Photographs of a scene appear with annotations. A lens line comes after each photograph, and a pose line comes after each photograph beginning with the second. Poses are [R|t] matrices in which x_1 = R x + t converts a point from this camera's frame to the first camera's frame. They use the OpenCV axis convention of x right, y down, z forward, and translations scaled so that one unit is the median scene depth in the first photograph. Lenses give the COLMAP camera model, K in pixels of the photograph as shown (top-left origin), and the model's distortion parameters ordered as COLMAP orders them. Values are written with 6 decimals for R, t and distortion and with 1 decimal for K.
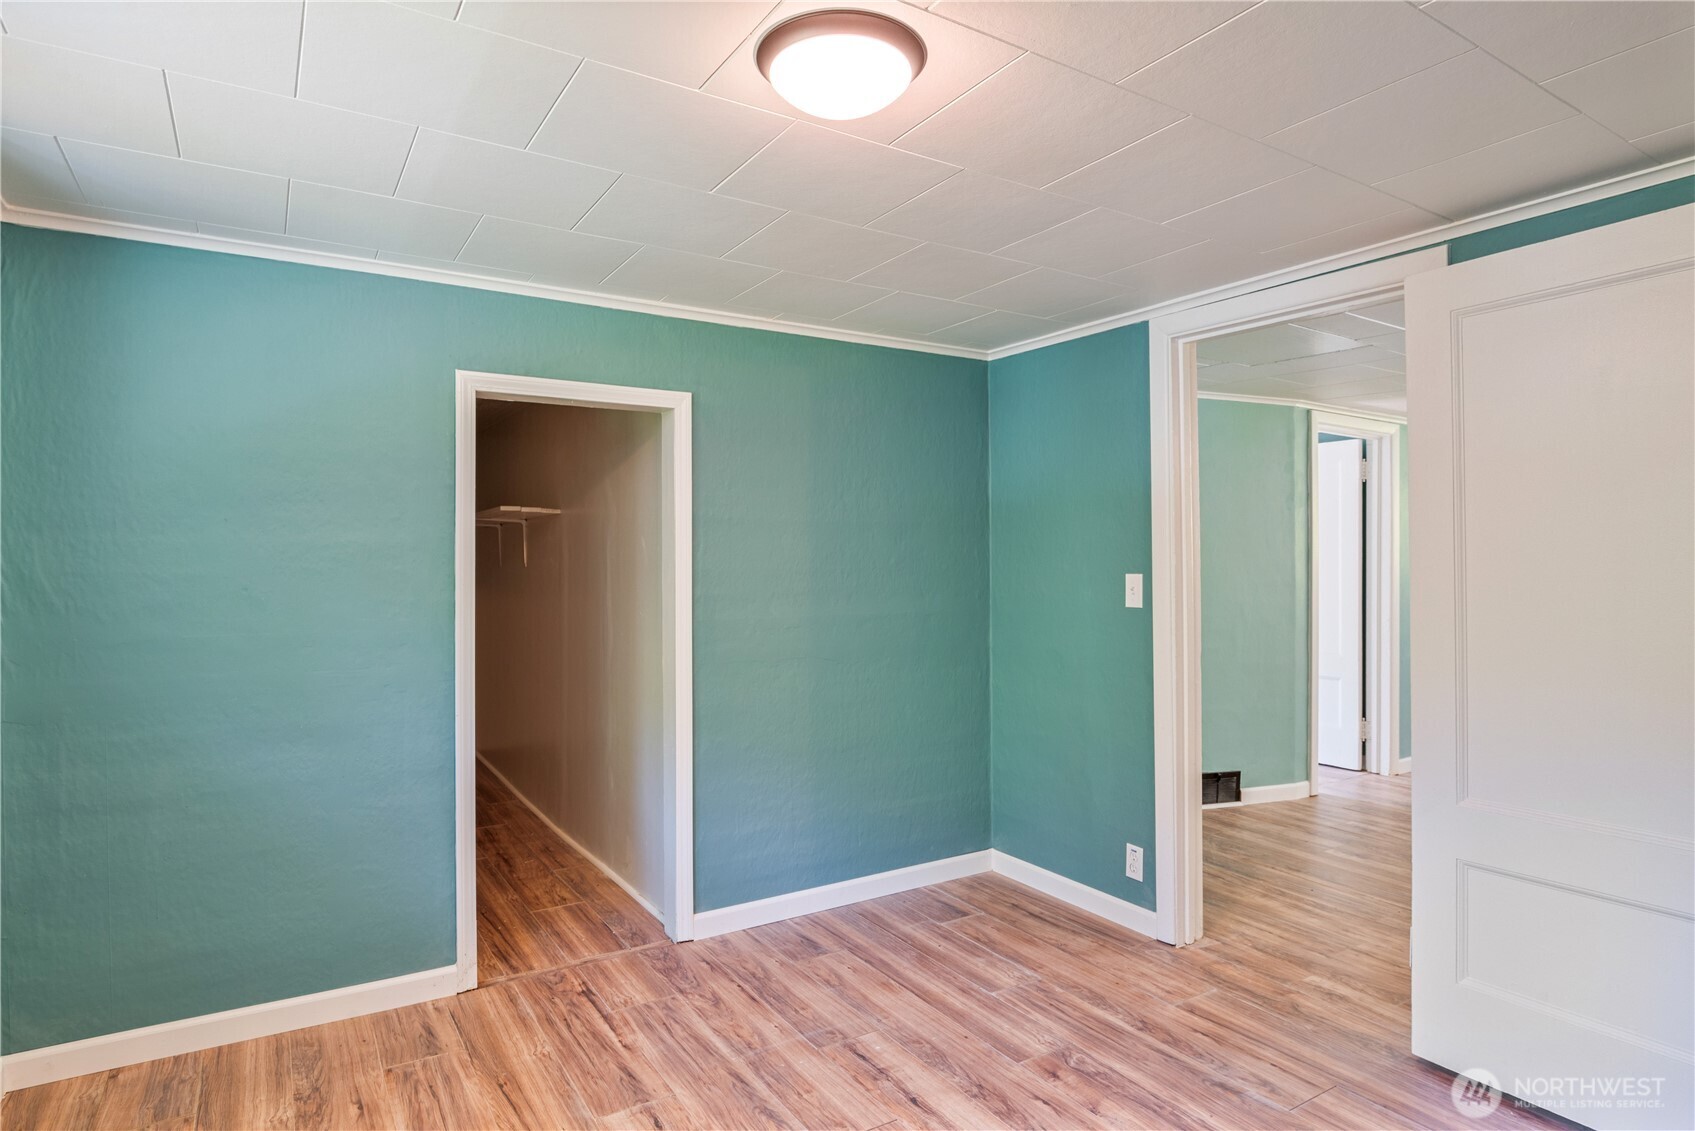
lens RADIAL K [[916.7, 0, 857.5], [0, 916.7, 556.0], [0, 0, 1]] dist [-0.011830, -0.004943]
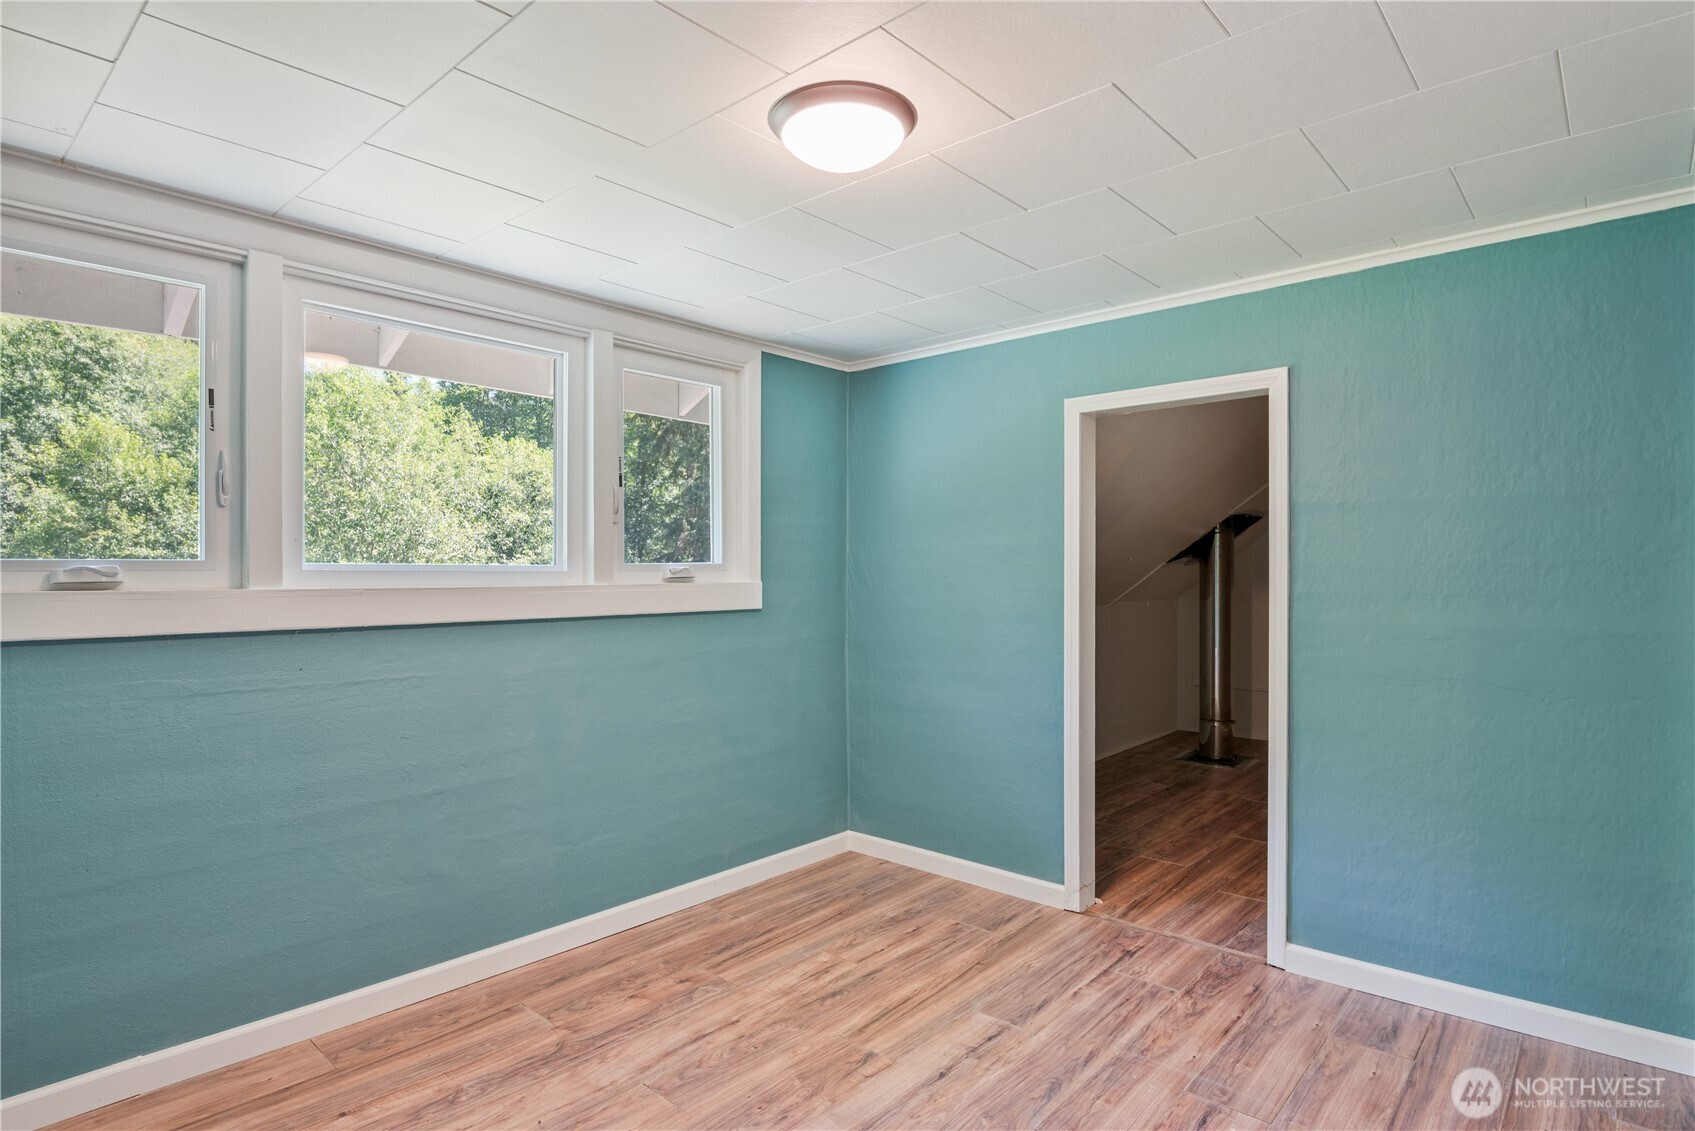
lens RADIAL K [[916.7, 0, 859.7], [0, 916.7, 572.3], [0, 0, 1]] dist [-0.011830, -0.004943]
pose [[0.275478, 0.008211, -0.961272, 0.663483], [0.018356, 0.999736, 0.013800, 0.004085], [0.961132, -0.021447, 0.275254, 0.405344]]
